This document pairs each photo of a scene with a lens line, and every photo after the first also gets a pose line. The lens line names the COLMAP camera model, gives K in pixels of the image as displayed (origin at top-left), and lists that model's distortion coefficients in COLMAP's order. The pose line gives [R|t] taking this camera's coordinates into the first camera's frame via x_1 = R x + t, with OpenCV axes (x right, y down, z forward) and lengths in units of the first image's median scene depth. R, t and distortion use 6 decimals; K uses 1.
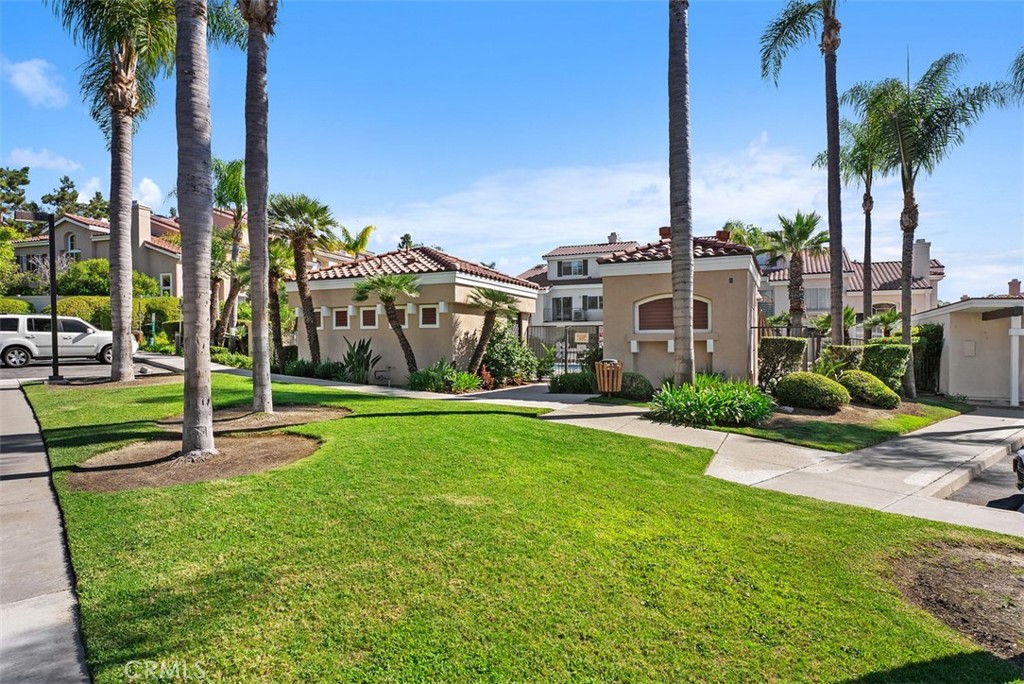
lens RADIAL K [[559.0, 0, 519.4], [0, 559.0, 352.6], [0, 0, 1]] dist [-0.014603, 0.000096]
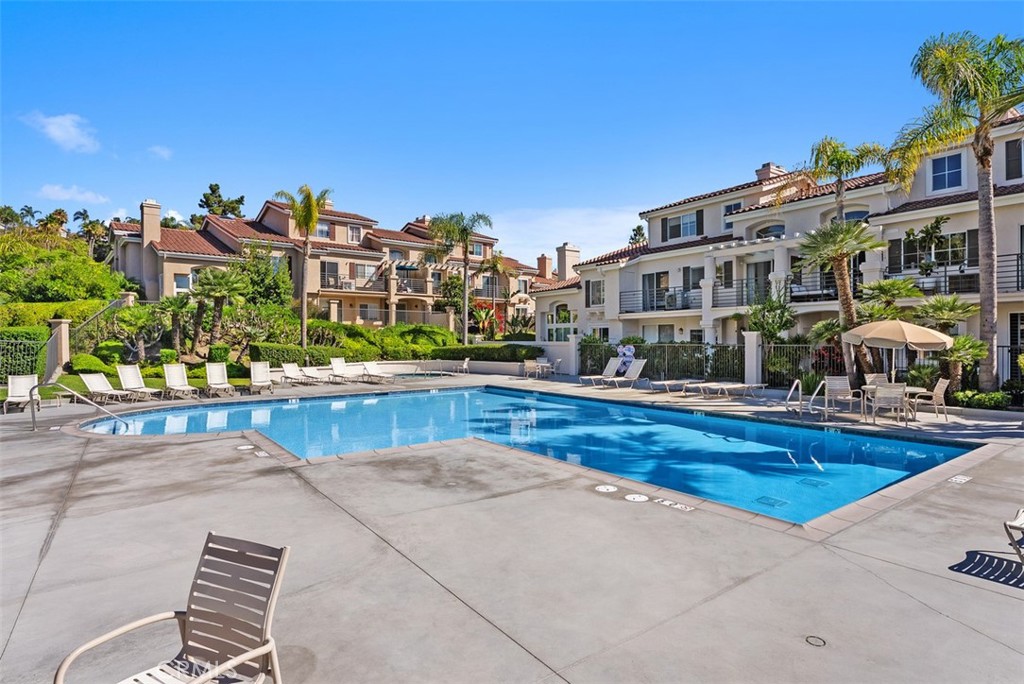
lens RADIAL K [[518.5, 0, 504.8], [0, 518.5, 337.7], [0, 0, 1]] dist [-0.018025, -0.000191]
pose [[0.873691, -0.008641, -0.486404, 0.190496], [0.003312, 0.999925, -0.011814, -0.017234], [0.486470, 0.008711, 0.873654, 0.365296]]
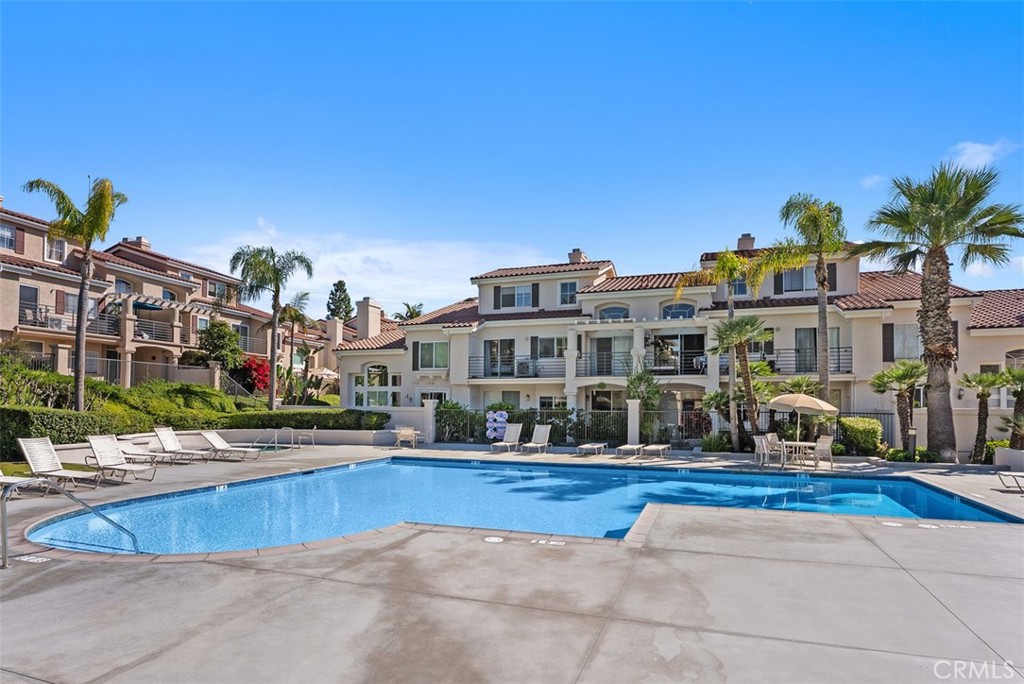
lens RADIAL K [[559.0, 0, 514.3], [0, 559.0, 379.5], [0, 0, 1]] dist [-0.014603, 0.000096]
pose [[0.997382, 0.006064, 0.072062, 0.043188], [-0.002262, 0.998607, -0.052716, -0.017611], [-0.072281, 0.052415, 0.996006, 0.327148]]
